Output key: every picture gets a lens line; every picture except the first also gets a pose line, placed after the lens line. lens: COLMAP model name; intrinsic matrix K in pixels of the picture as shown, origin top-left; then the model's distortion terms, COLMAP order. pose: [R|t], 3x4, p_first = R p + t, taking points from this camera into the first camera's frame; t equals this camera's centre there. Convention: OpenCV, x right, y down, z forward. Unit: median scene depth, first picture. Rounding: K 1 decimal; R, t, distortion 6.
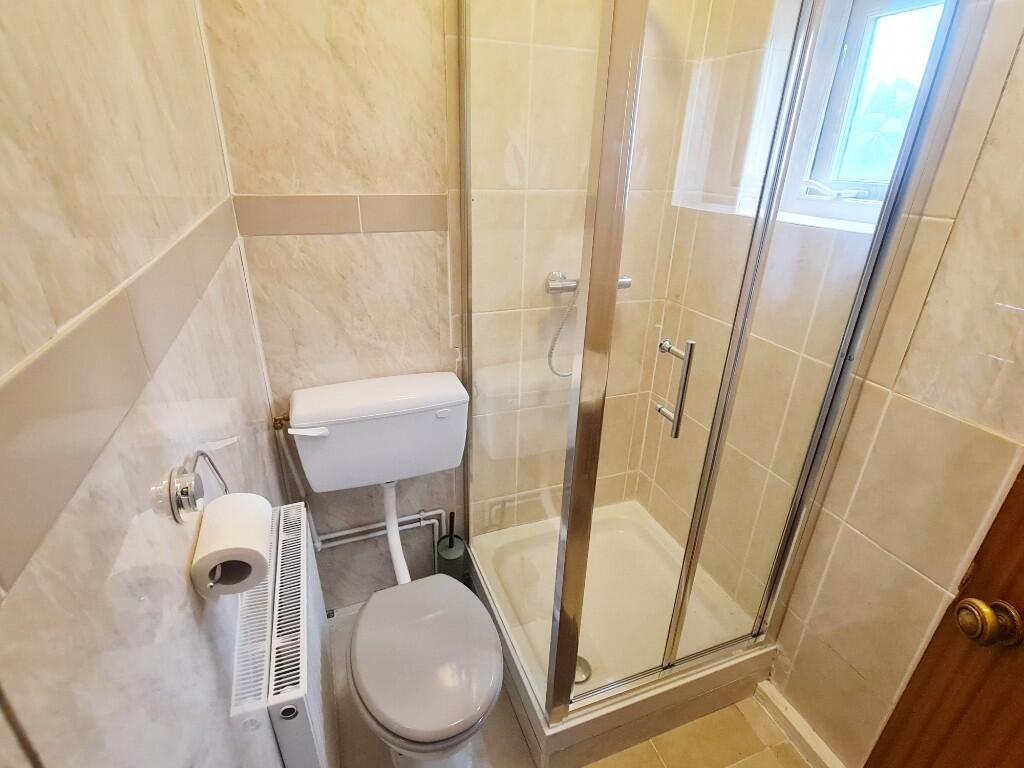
lens RADIAL K [[507.0, 0, 508.3], [0, 507.0, 383.1], [0, 0, 1]] dist [-0.001929, -0.001044]
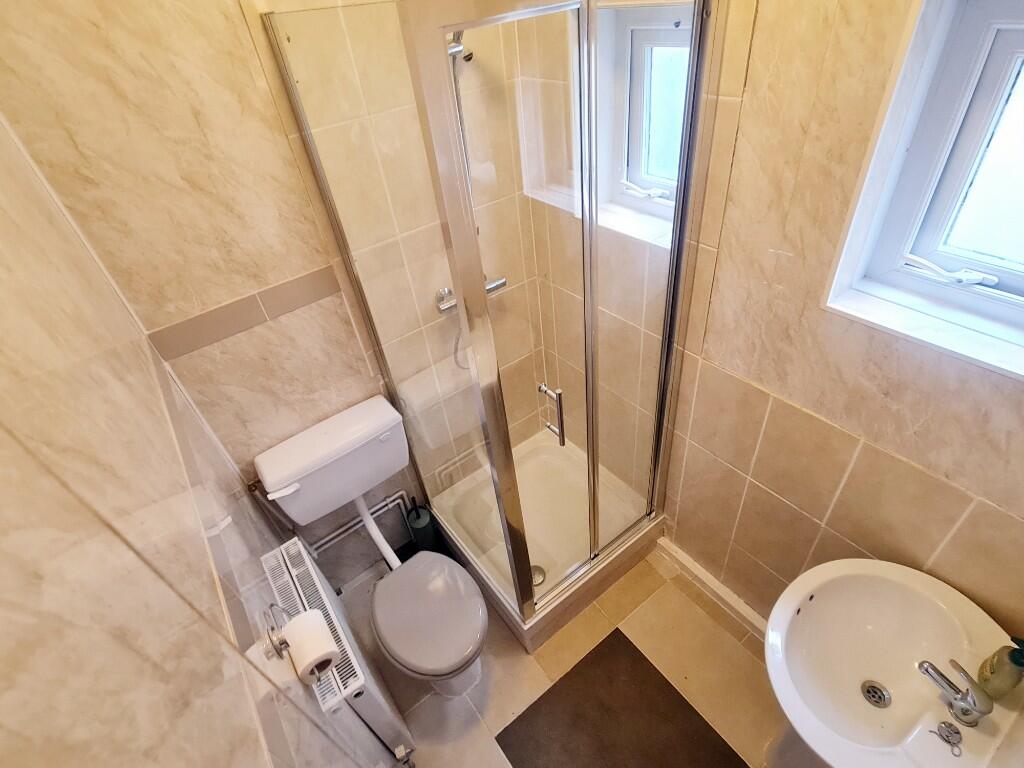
lens RADIAL K [[507.0, 0, 508.3], [0, 507.0, 383.1], [0, 0, 1]] dist [-0.001929, -0.001044]
pose [[0.952046, -0.276035, 0.131960, 0.029479], [0.235220, 0.936171, 0.261259, -0.318160], [-0.195654, -0.217690, 0.956206, -0.203592]]
